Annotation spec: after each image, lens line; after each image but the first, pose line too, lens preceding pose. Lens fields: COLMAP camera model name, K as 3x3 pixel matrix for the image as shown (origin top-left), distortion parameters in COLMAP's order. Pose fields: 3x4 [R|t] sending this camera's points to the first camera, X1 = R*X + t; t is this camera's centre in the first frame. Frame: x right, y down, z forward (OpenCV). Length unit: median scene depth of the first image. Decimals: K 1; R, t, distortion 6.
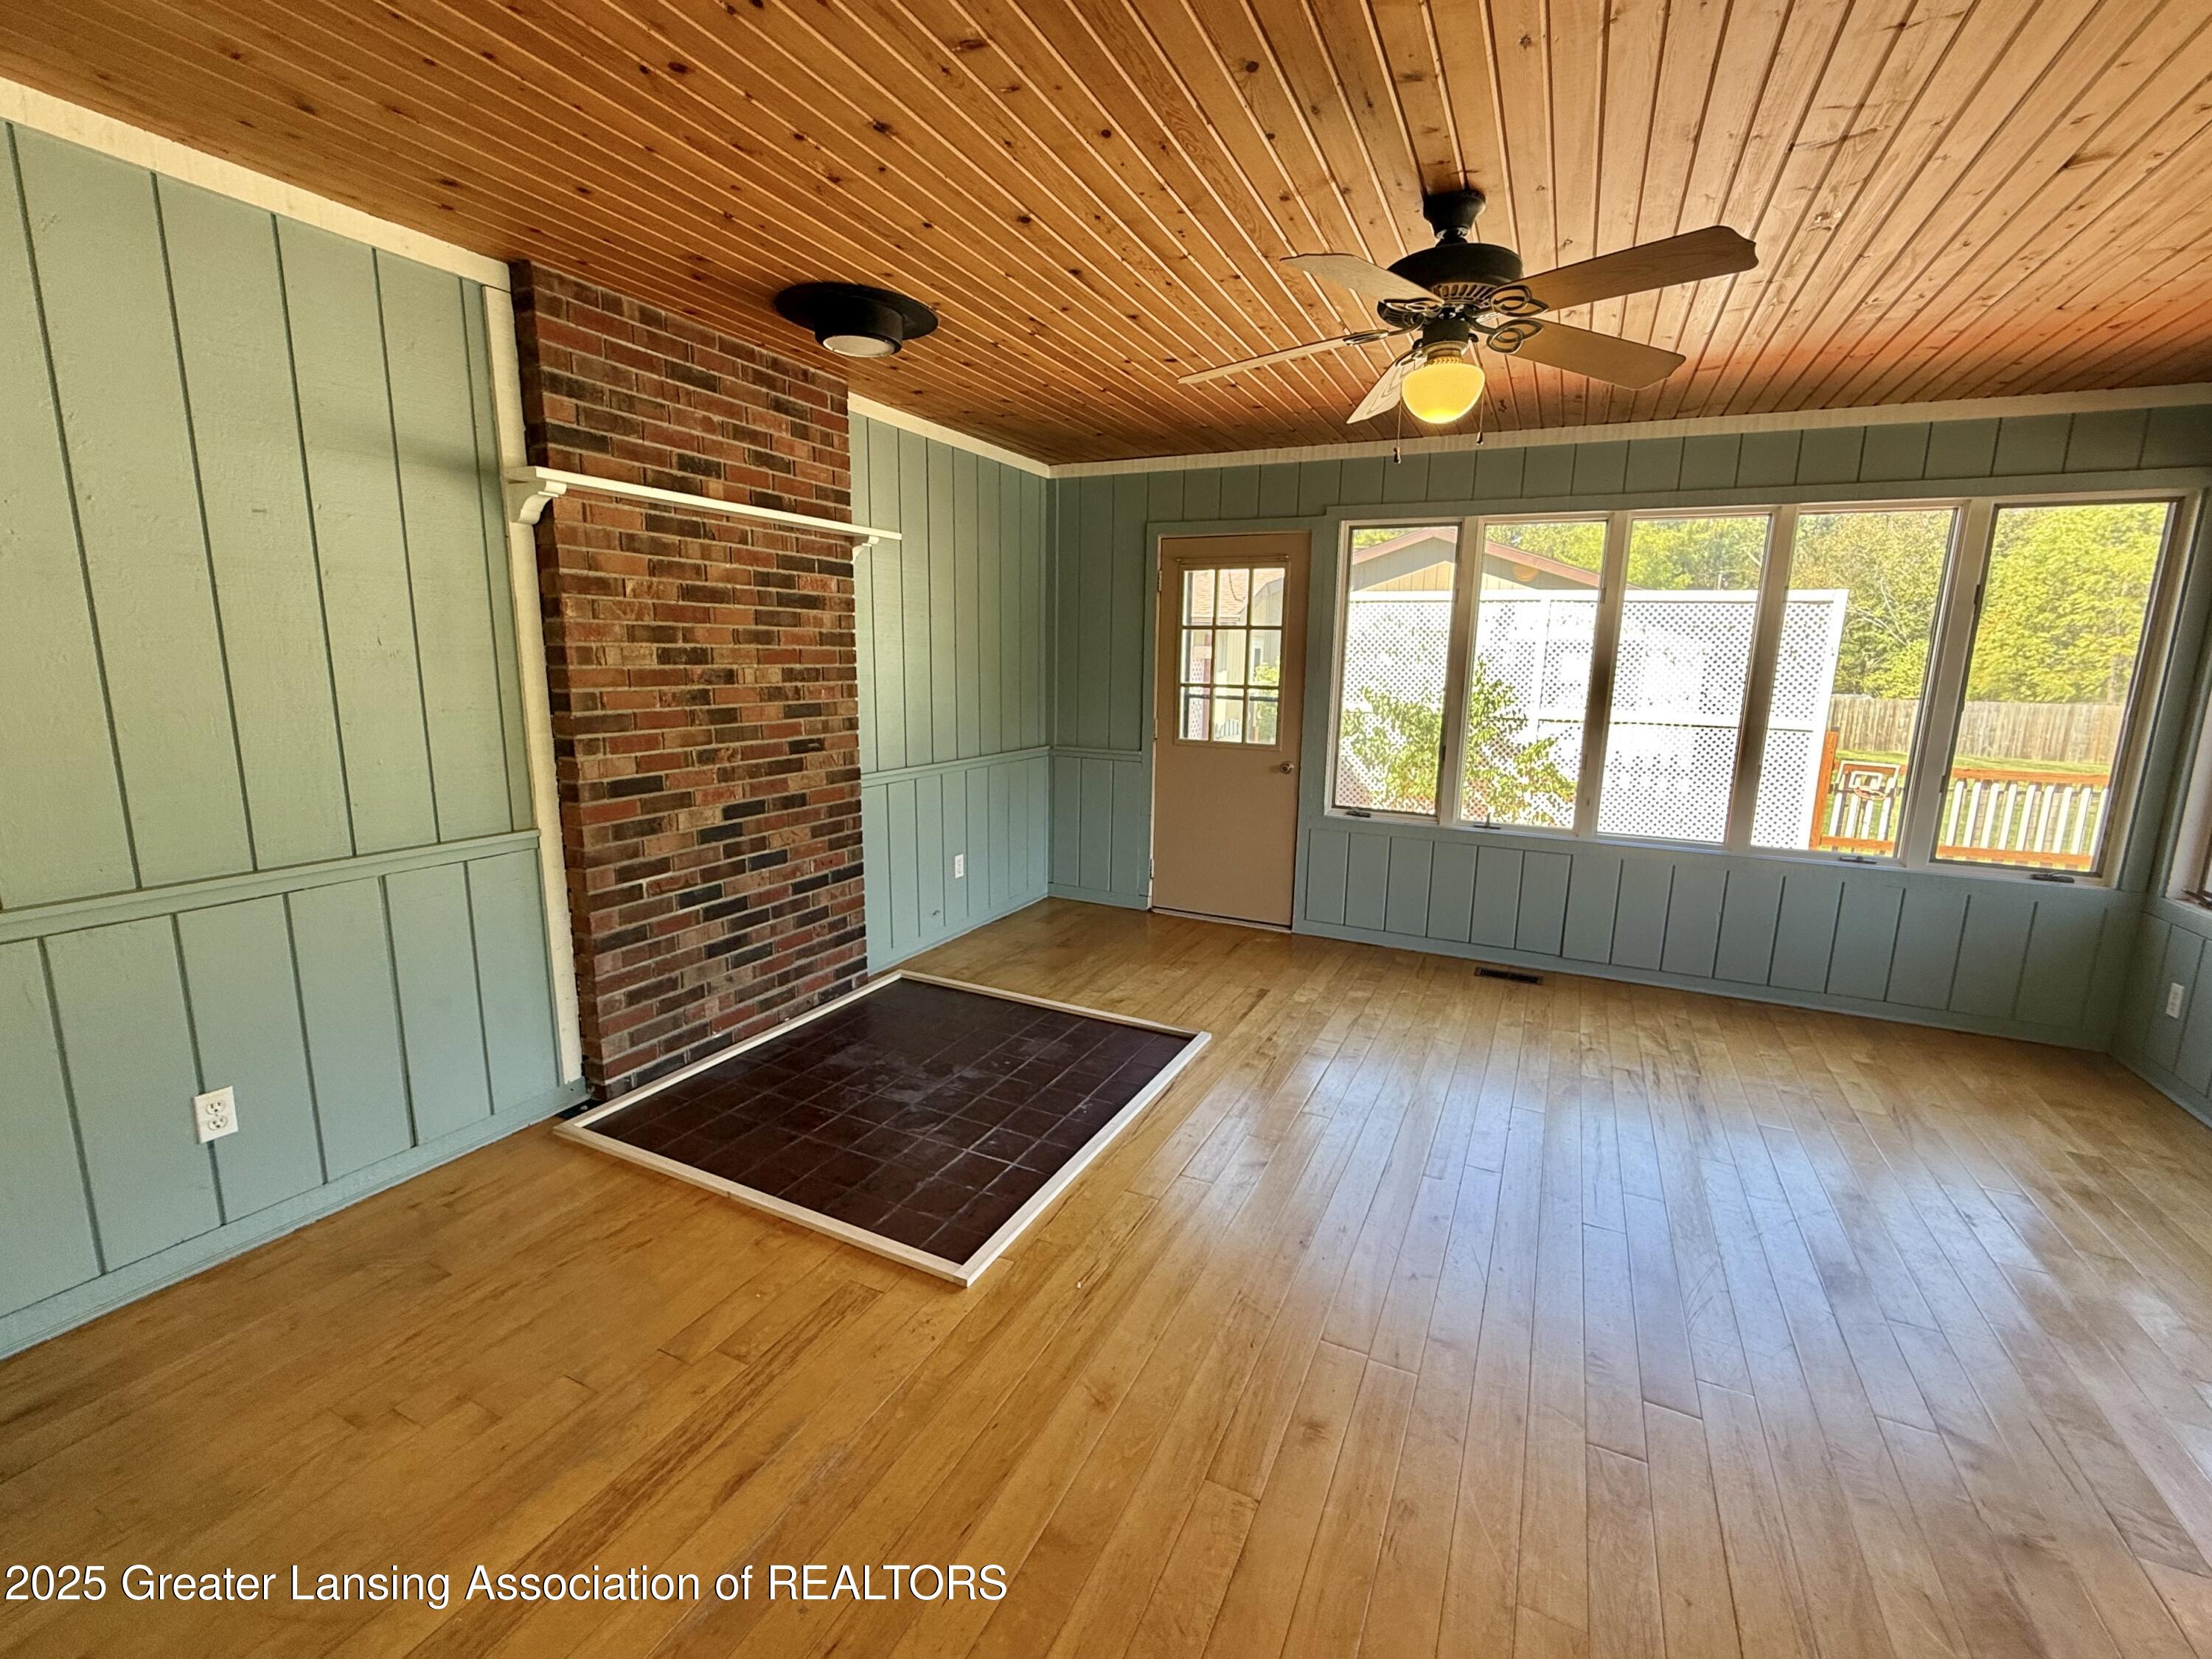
lens RADIAL K [[951.9, 0, 1101.8], [0, 951.9, 826.2], [0, 0, 1]] dist [-0.000362, 0.000192]
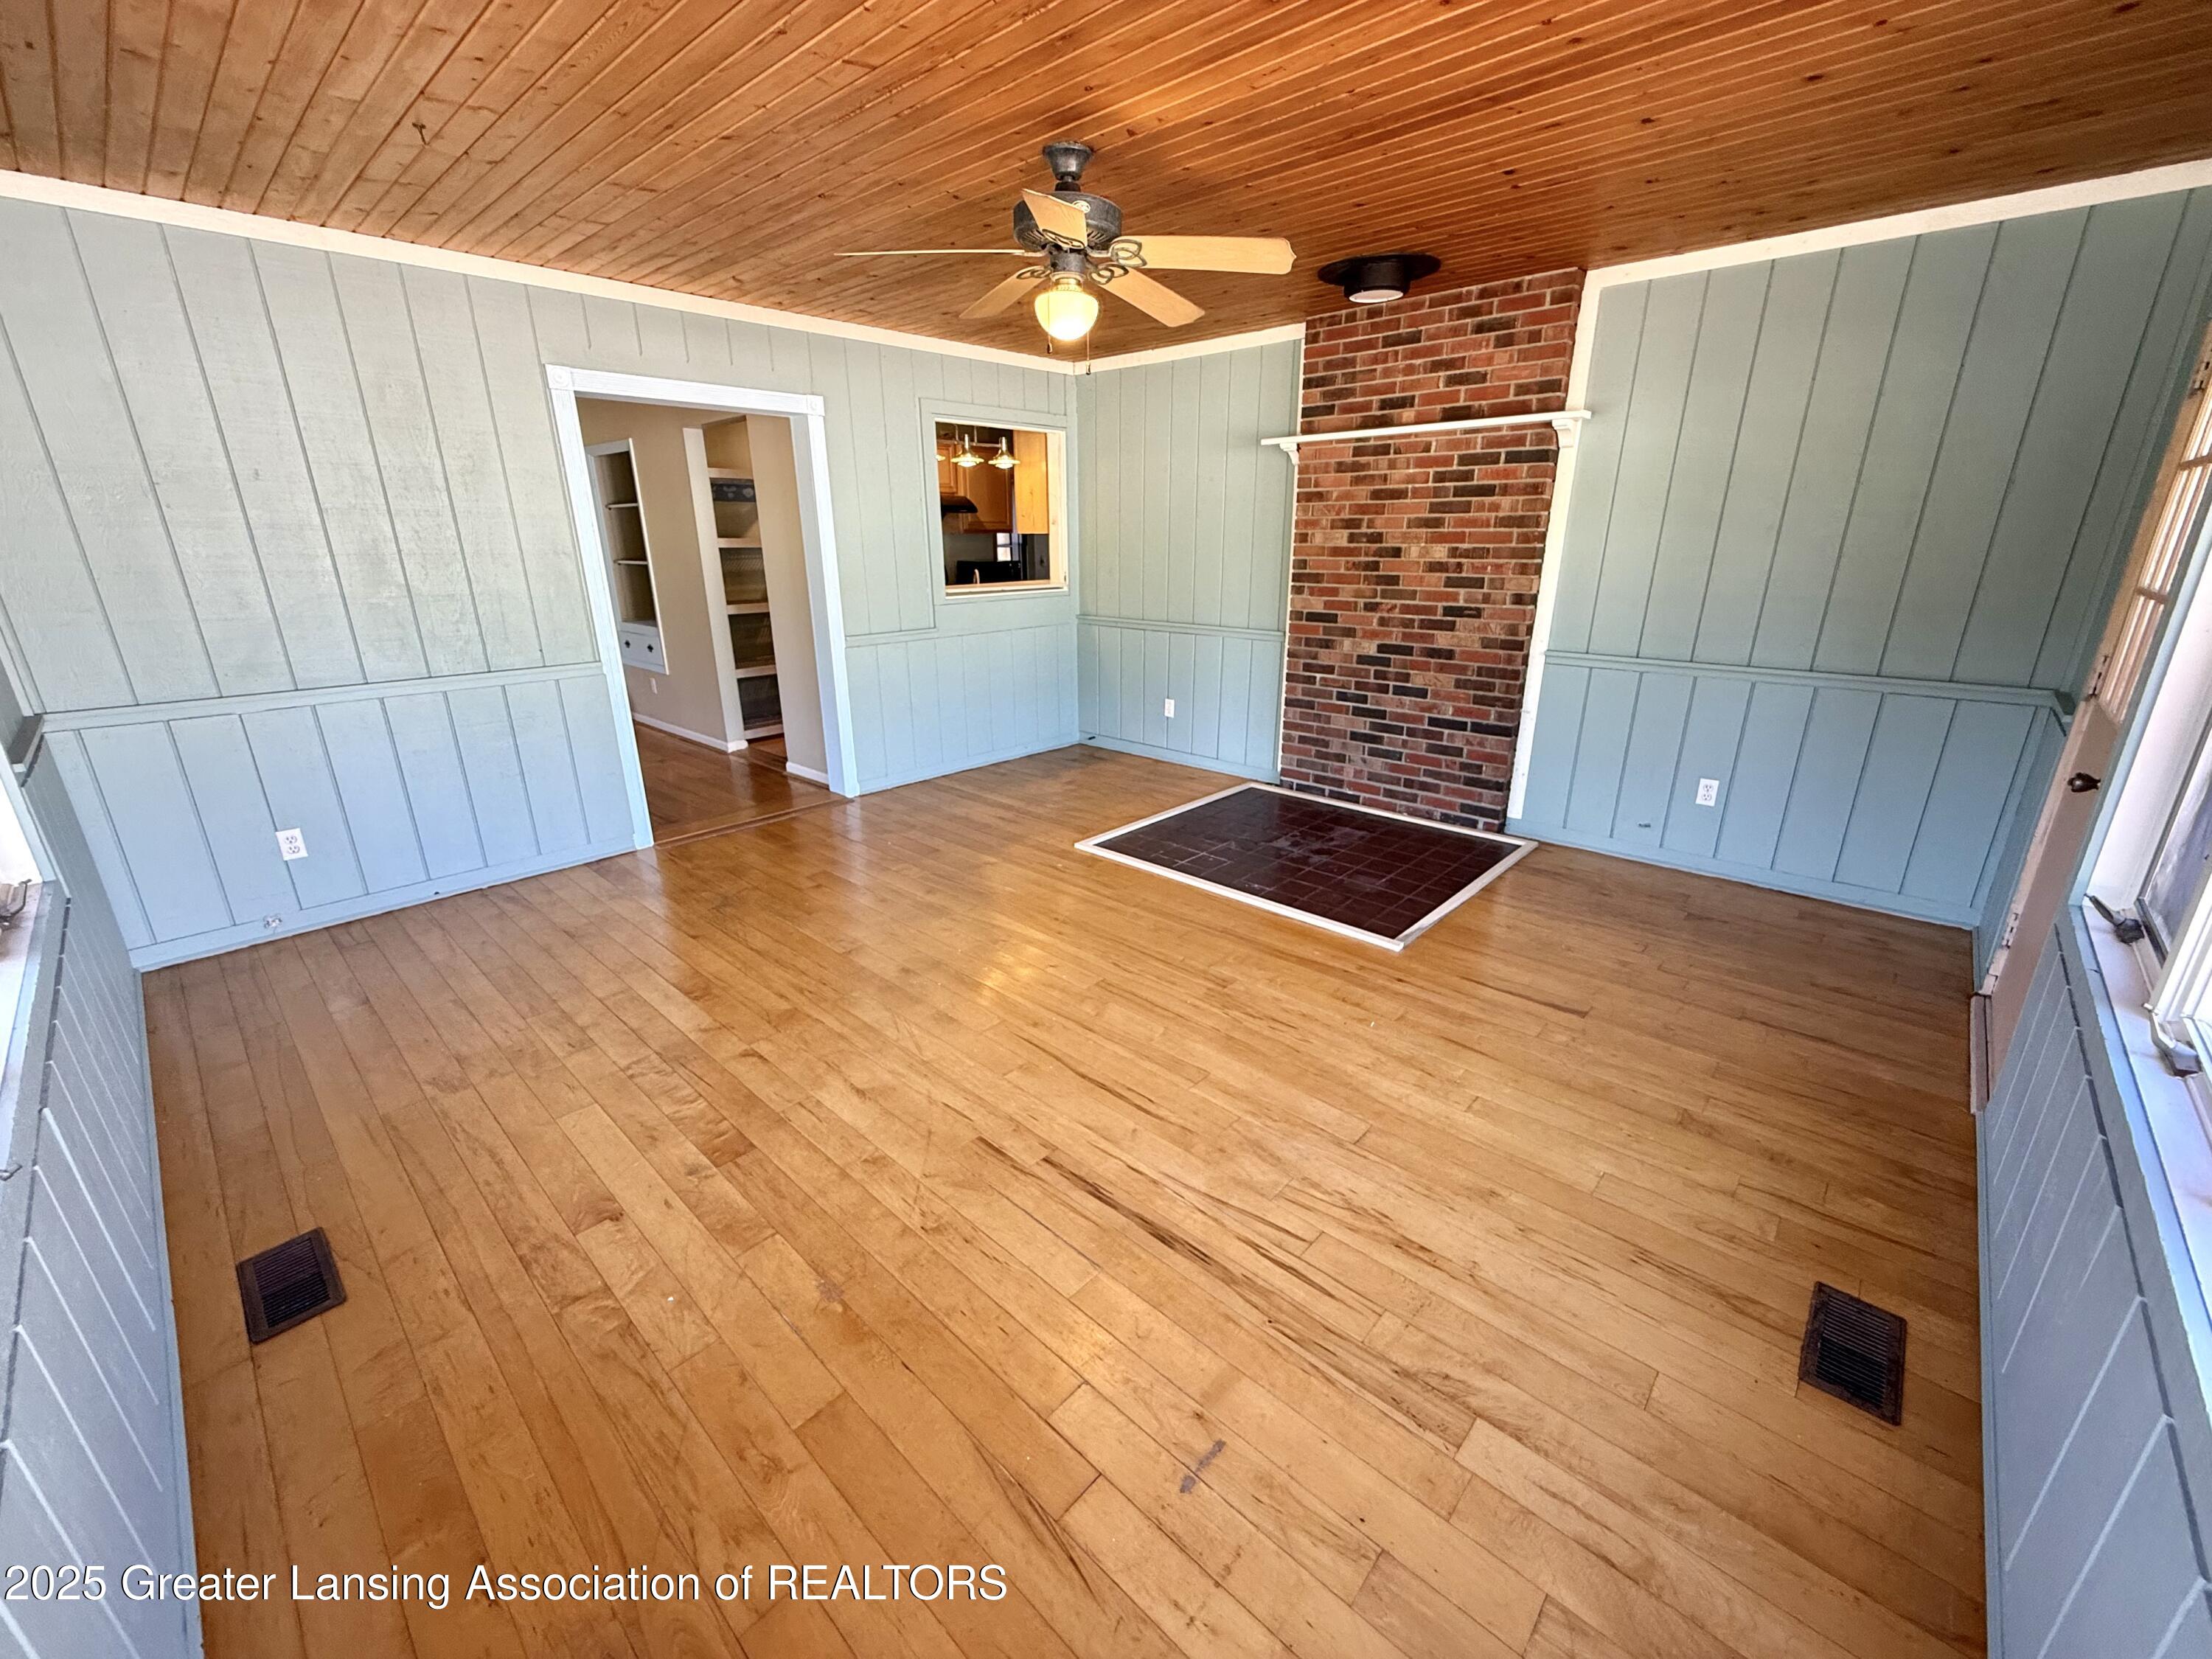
lens RADIAL K [[889.1, 0, 1107.3], [0, 889.1, 832.7], [0, 0, 1]] dist [-0.002055, -0.000838]
pose [[-0.289551, 0.291023, -0.911847, 1.067162], [-0.170354, 0.921778, 0.348287, -0.158452], [0.941881, 0.256184, -0.217325, 0.978521]]
